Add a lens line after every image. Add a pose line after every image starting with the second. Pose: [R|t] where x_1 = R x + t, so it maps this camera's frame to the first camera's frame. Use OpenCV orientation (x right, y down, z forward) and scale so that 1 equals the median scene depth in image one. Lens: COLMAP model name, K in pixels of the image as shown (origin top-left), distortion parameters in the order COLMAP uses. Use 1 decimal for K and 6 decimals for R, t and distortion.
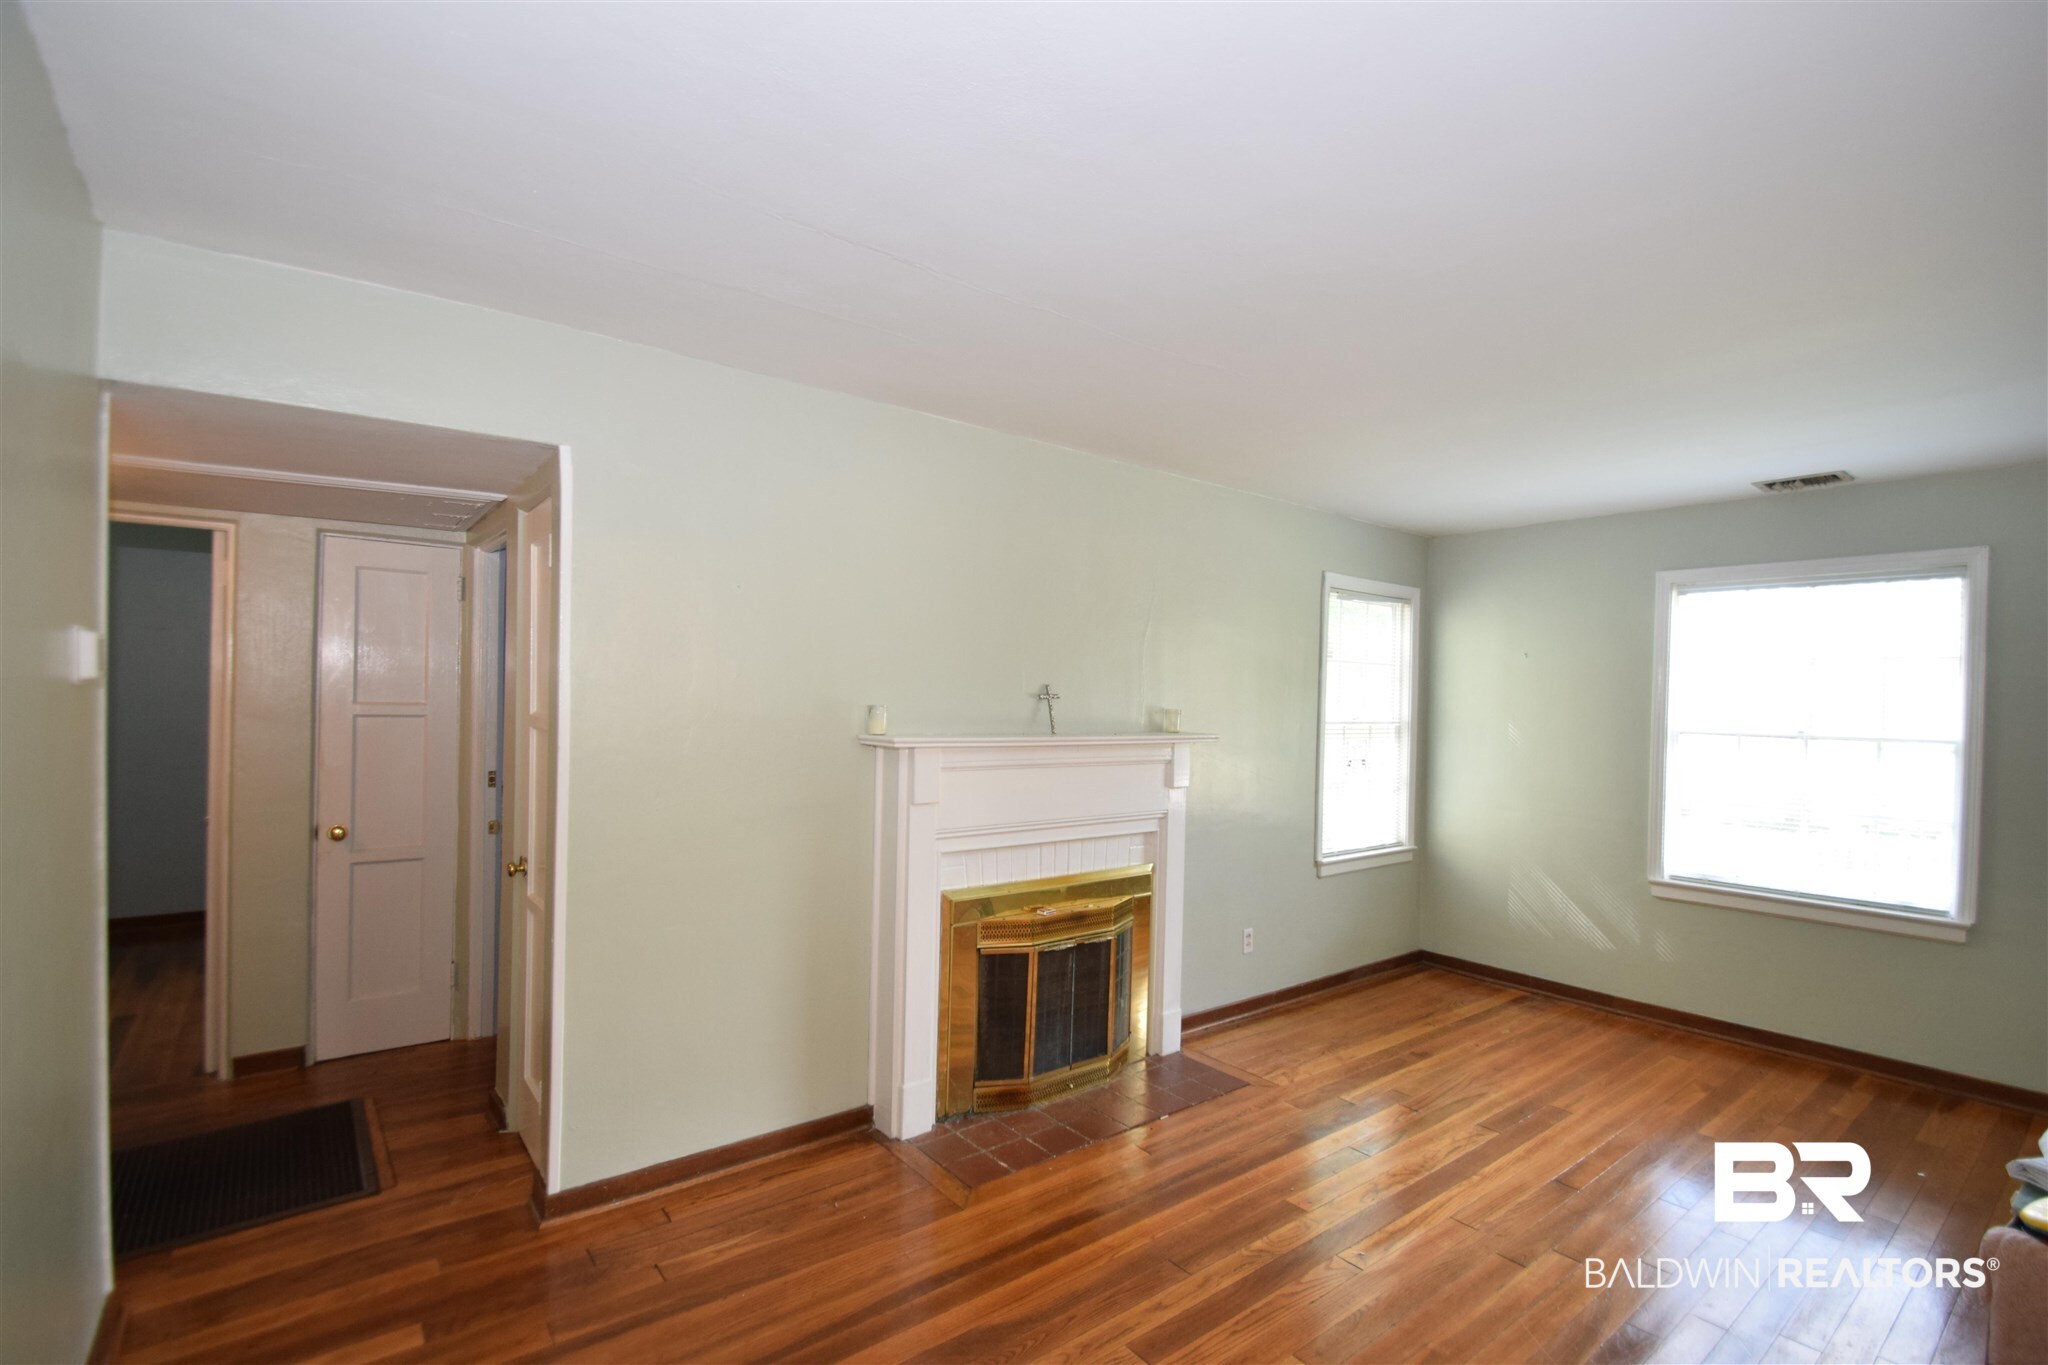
lens RADIAL K [[920.0, 0, 1024.8], [0, 920.0, 695.9], [0, 0, 1]] dist [-0.011982, -0.001532]
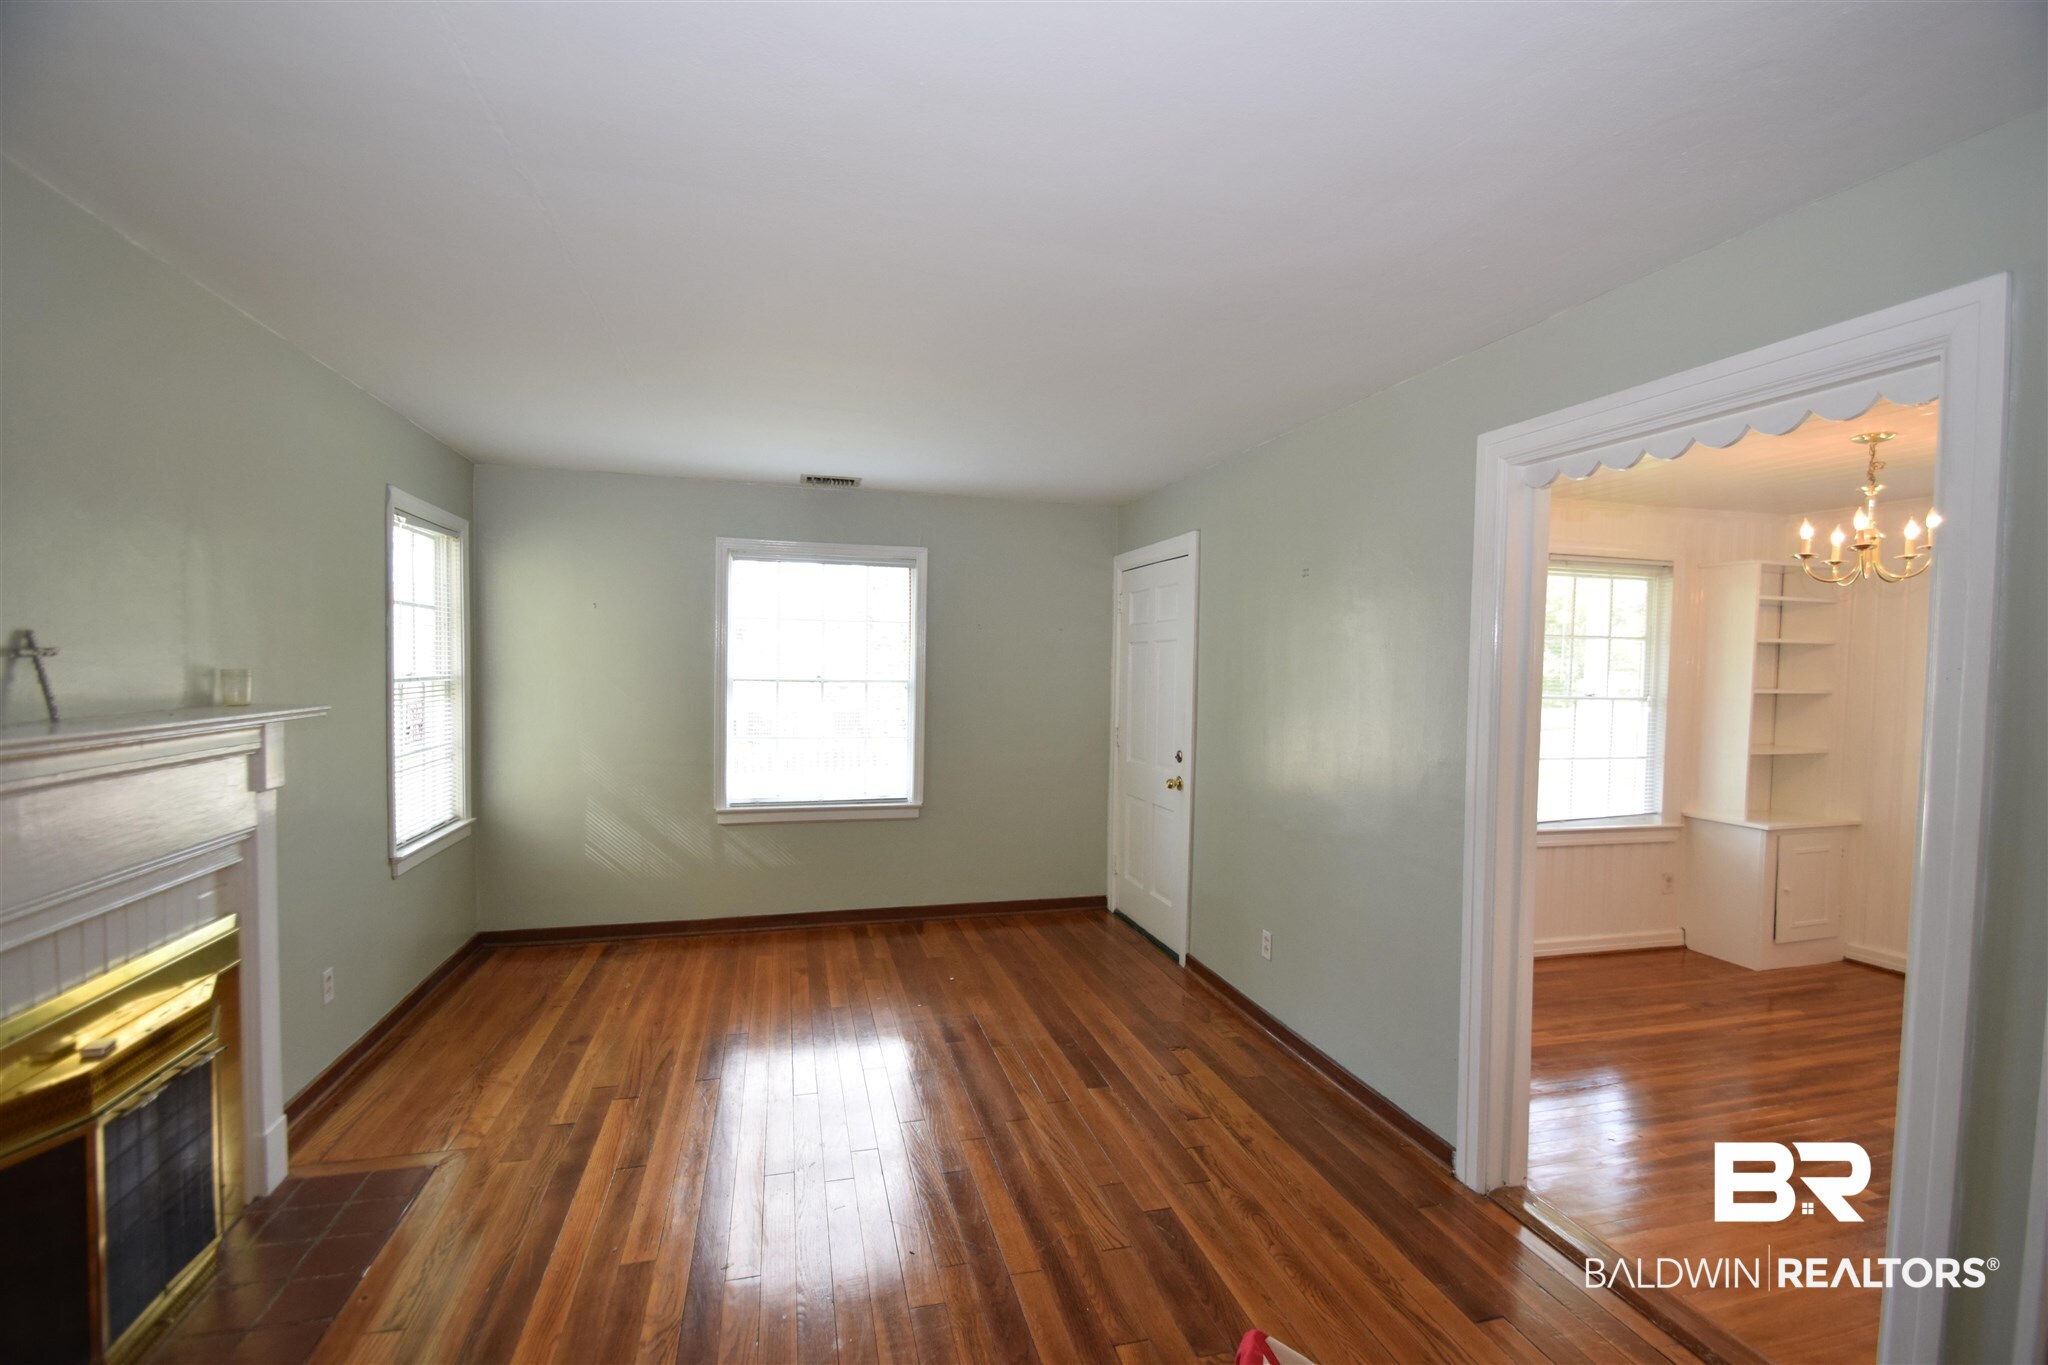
lens RADIAL K [[888.6, 0, 1028.2], [0, 888.6, 700.1], [0, 0, 1]] dist [-0.006908, -0.002886]
pose [[0.379187, -0.052862, 0.923809, -0.200374], [-0.011064, 0.998036, 0.061651, -0.008448], [-0.925254, -0.033598, 0.377858, 0.262430]]
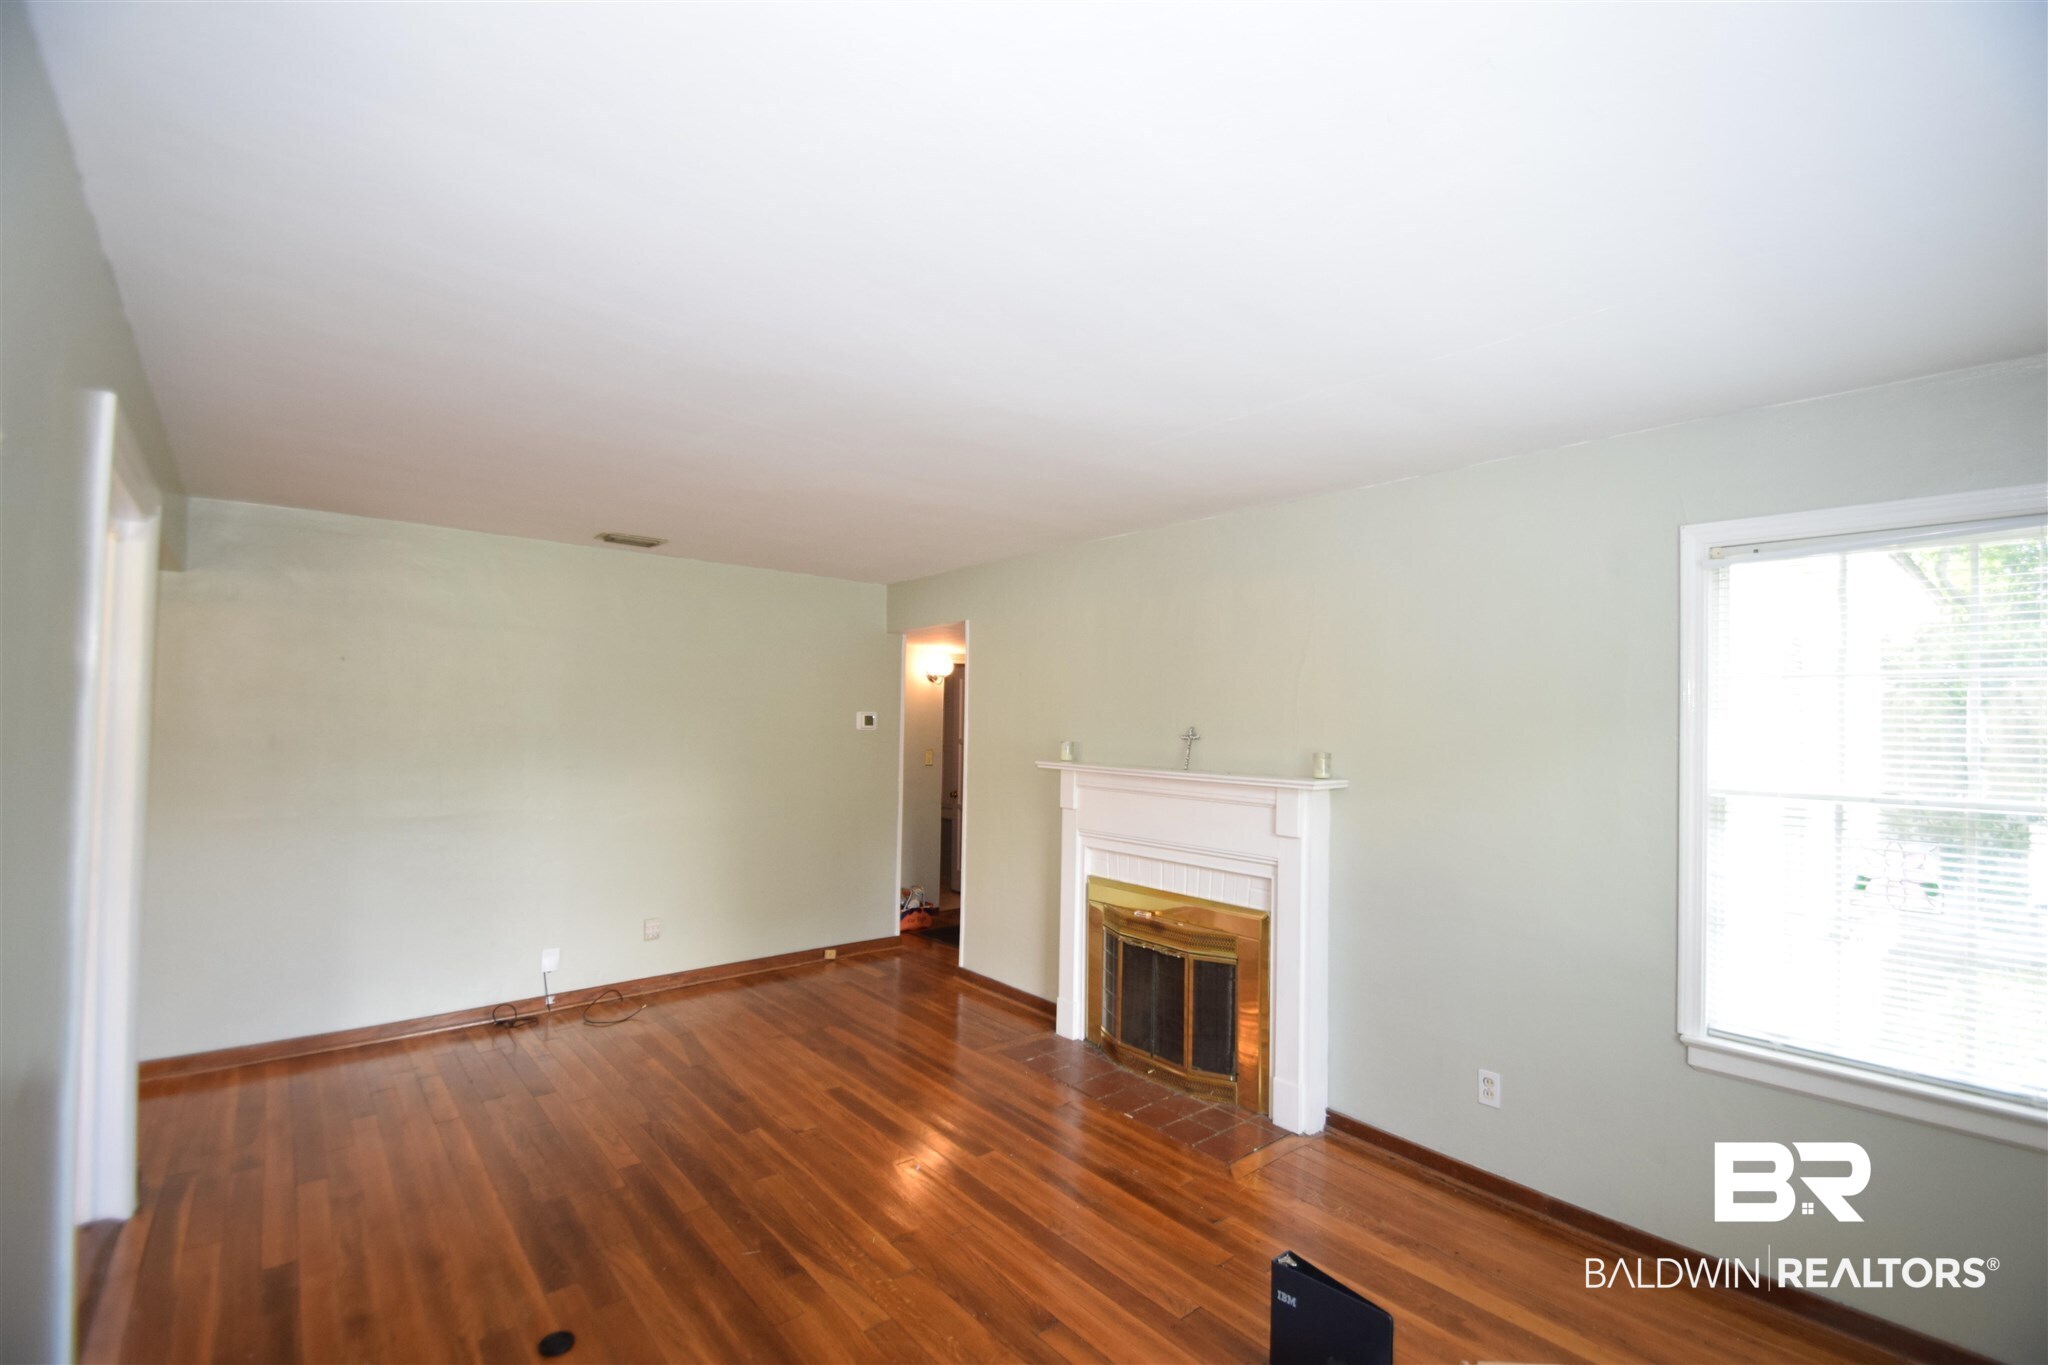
lens RADIAL K [[888.6, 0, 1035.6], [0, 888.6, 684.5], [0, 0, 1]] dist [-0.006908, -0.002886]
pose [[0.050658, -0.062613, -0.996751, 1.037583], [-0.025205, 0.997635, -0.063950, 0.010109], [0.998398, 0.028362, 0.048960, 0.685081]]
